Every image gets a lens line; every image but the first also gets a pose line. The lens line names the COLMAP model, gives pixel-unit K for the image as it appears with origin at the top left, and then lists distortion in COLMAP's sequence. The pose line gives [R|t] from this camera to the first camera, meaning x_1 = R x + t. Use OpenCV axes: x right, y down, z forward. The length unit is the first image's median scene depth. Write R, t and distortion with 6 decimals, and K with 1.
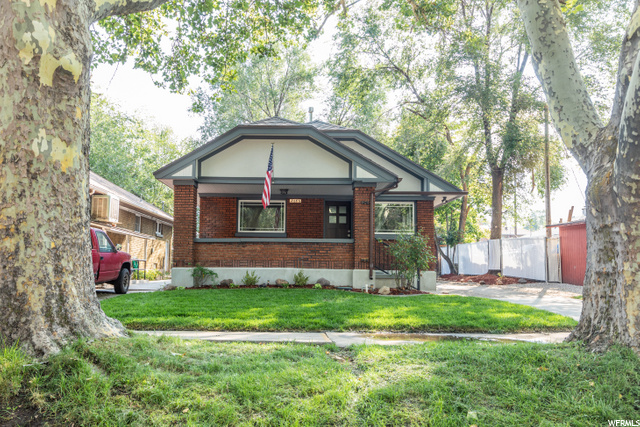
lens RADIAL K [[404.8, 0, 319.8], [0, 404.8, 214.9], [0, 0, 1]] dist [-0.026382, -0.000263]
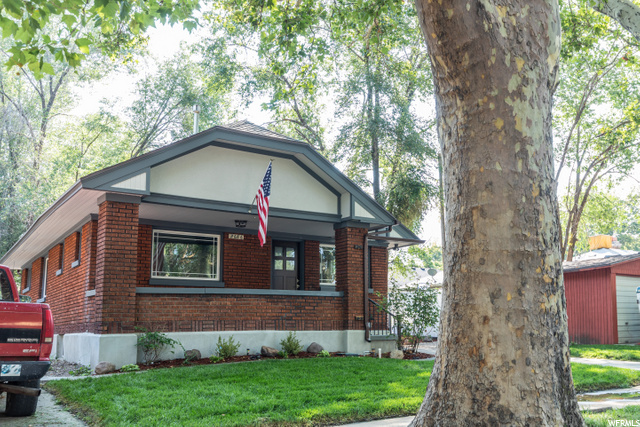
lens RADIAL K [[545.2, 0, 320.1], [0, 545.2, 214.7], [0, 0, 1]] dist [0.013694, 0.005515]
pose [[0.840139, 0.089515, 0.534933, -0.547105], [-0.049429, 0.994819, -0.088842, 0.006454], [-0.540114, 0.048198, 0.840211, 0.113359]]
